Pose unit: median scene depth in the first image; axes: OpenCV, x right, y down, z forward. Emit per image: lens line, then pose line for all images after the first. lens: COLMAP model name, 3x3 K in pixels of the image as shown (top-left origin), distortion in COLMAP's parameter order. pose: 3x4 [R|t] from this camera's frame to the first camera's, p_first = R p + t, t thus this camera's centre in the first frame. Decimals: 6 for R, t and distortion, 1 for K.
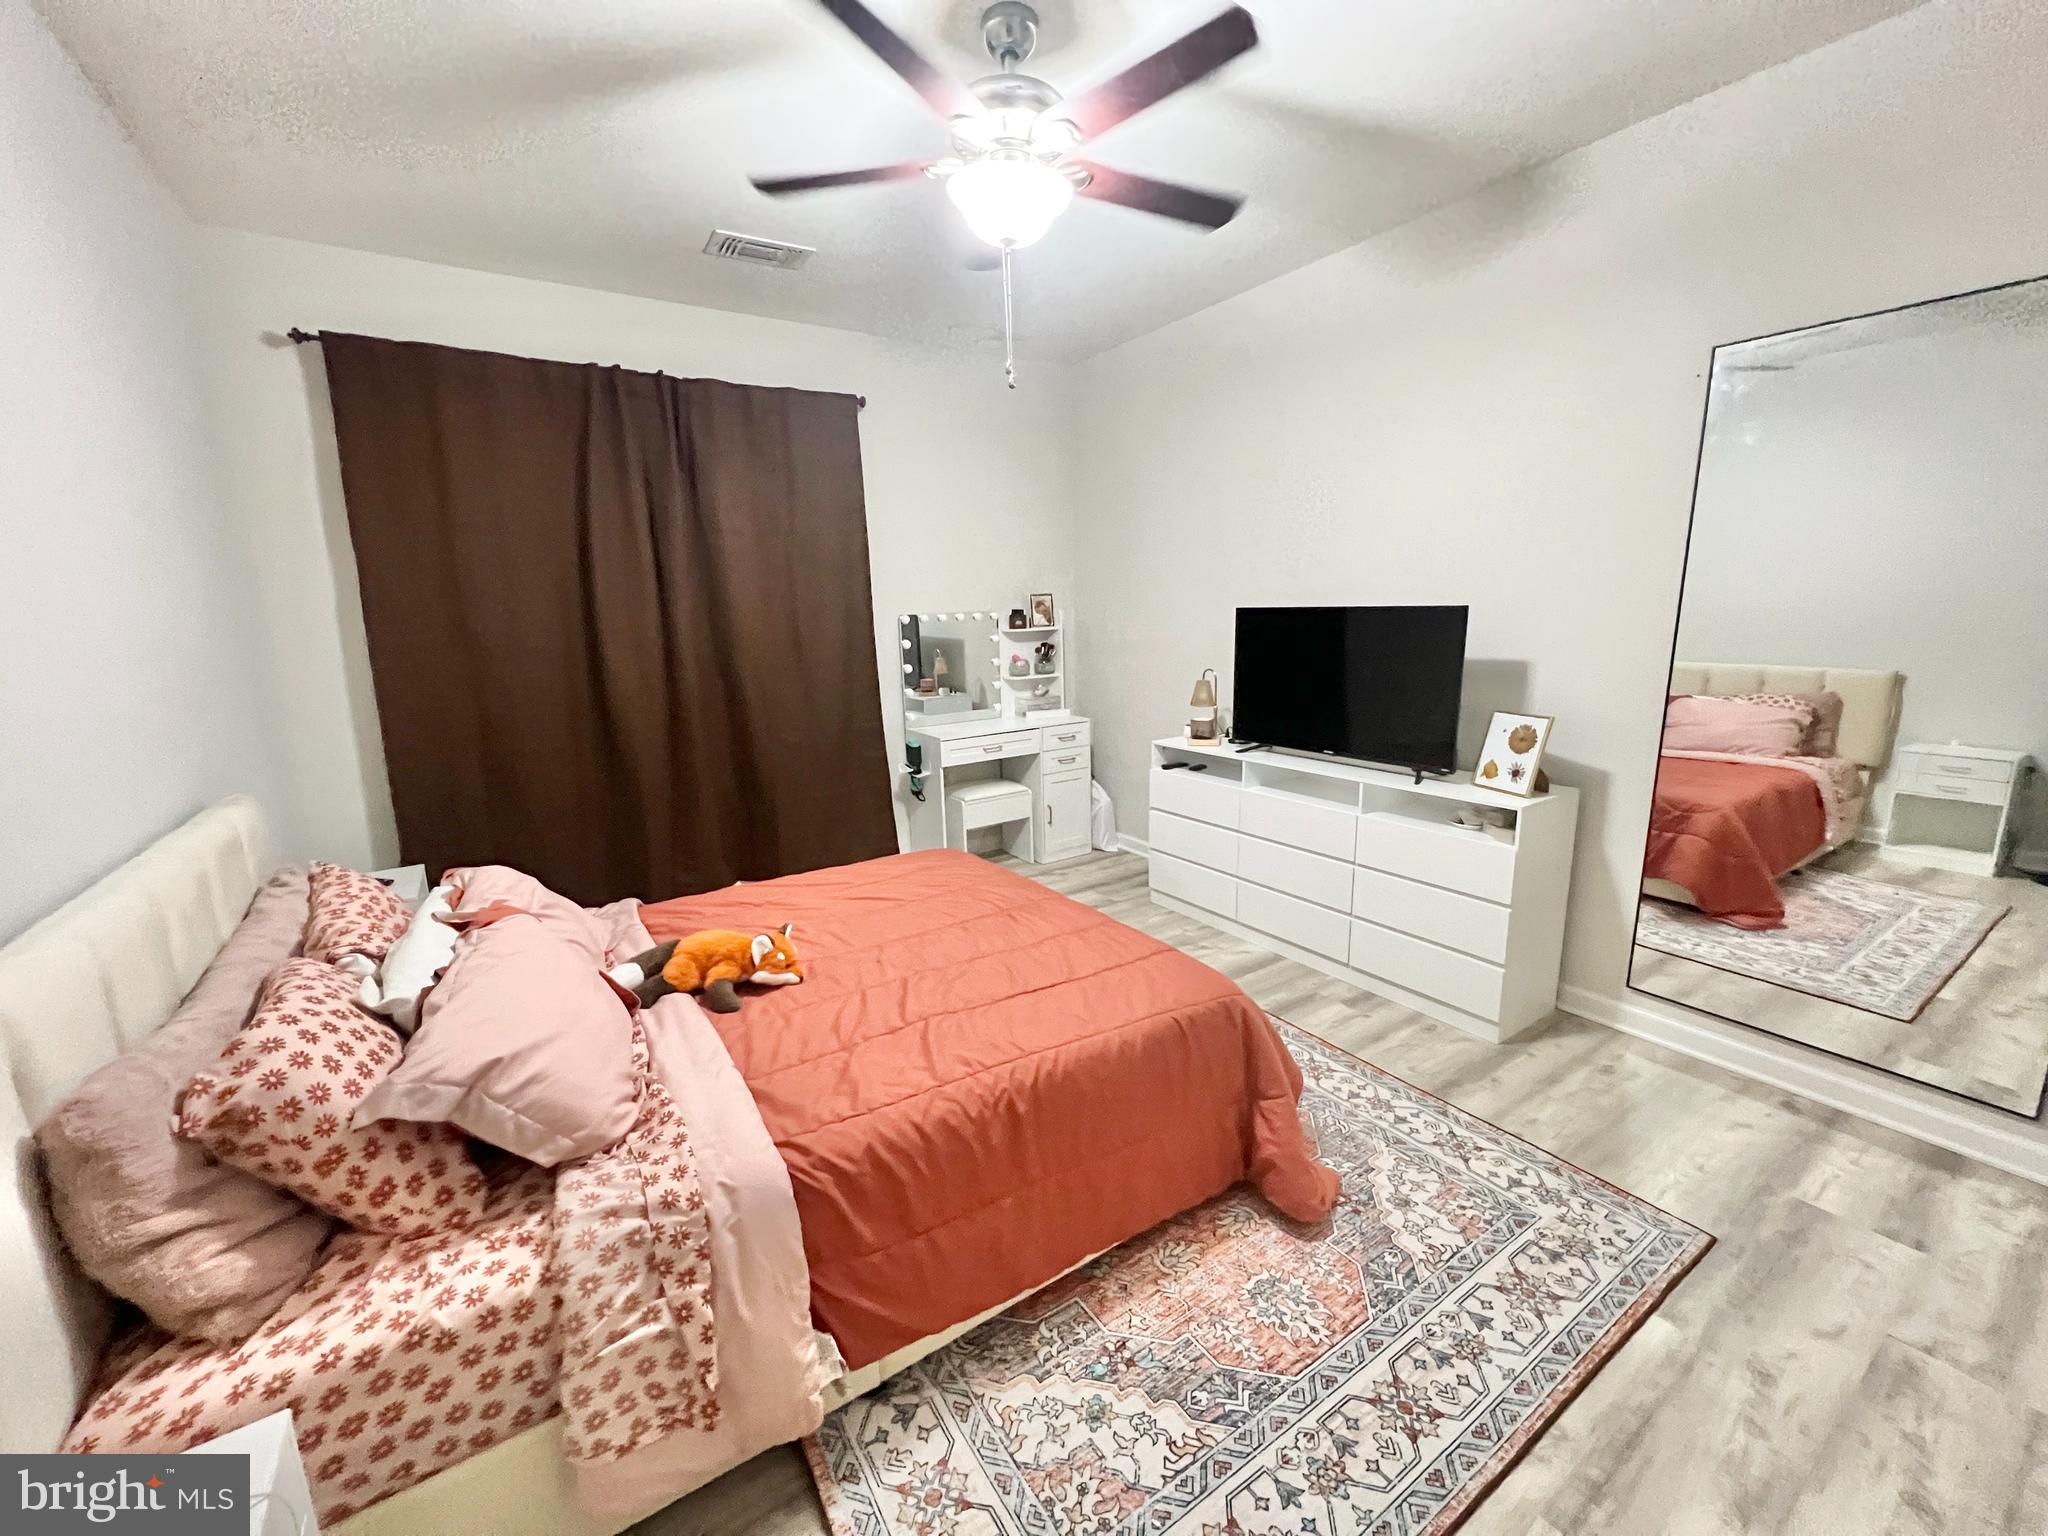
lens RADIAL K [[817.8, 0, 1020.8], [0, 817.8, 765.9], [0, 0, 1]] dist [-0.001305, 0.000027]
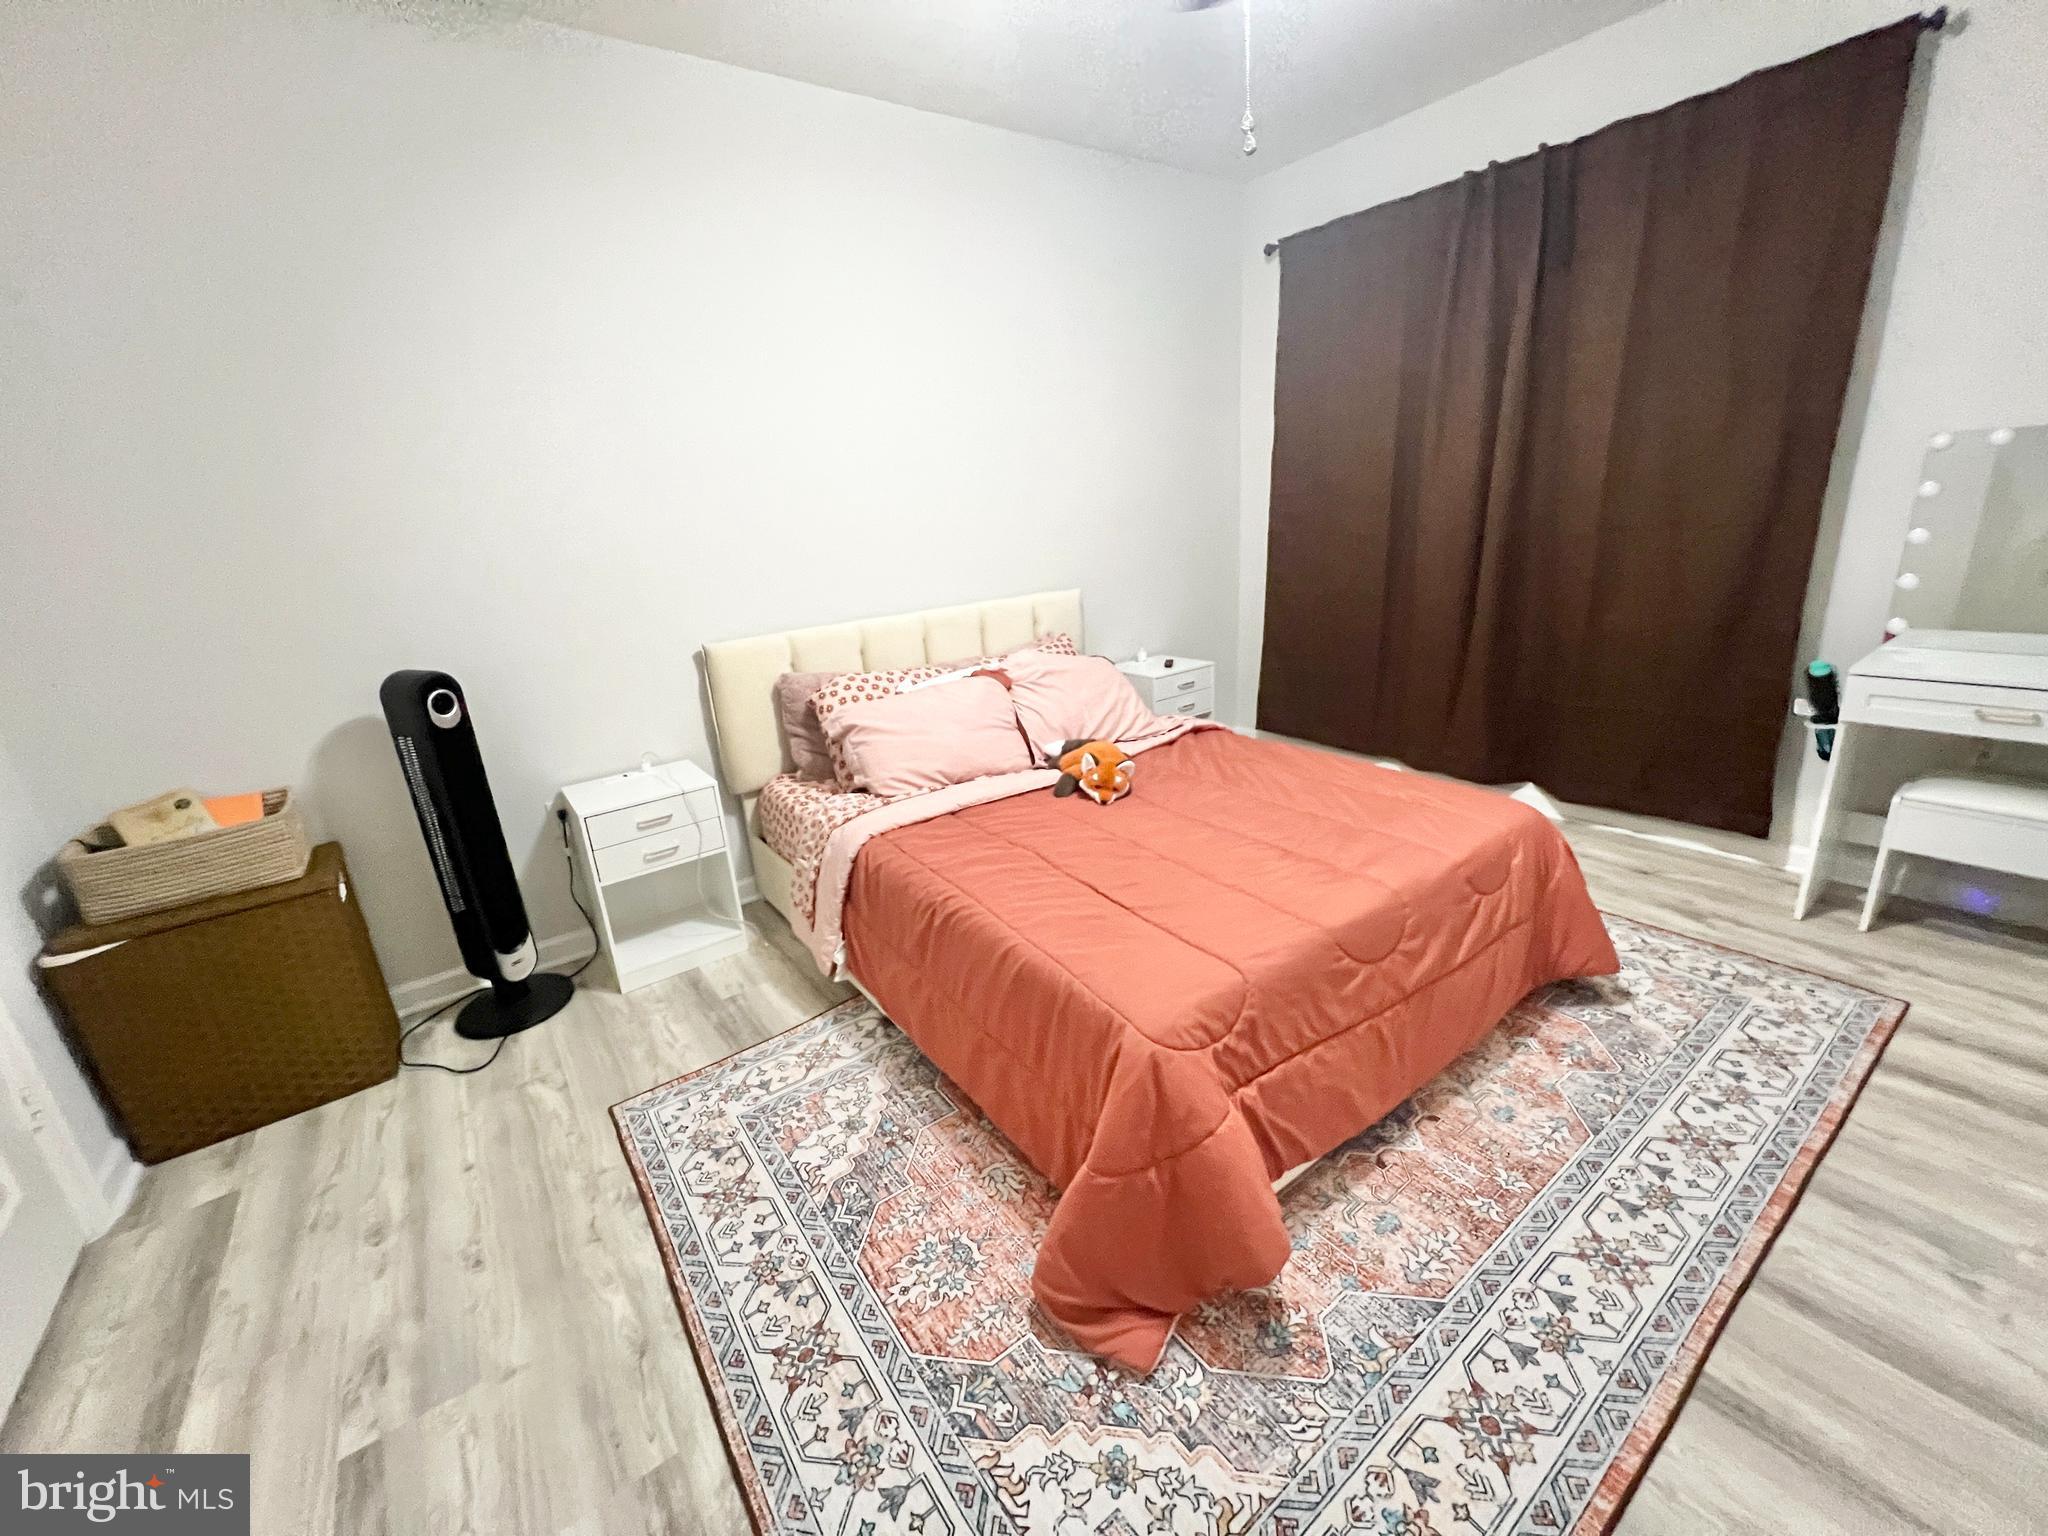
lens RADIAL K [[817.8, 0, 1017.5], [0, 817.8, 761.0], [0, 0, 1]] dist [-0.001305, 0.000027]
pose [[0.048425, 0.321602, -0.945636, 1.184358], [-0.126022, 0.941148, 0.313622, -0.216882], [0.990845, 0.103984, 0.086104, 1.101973]]
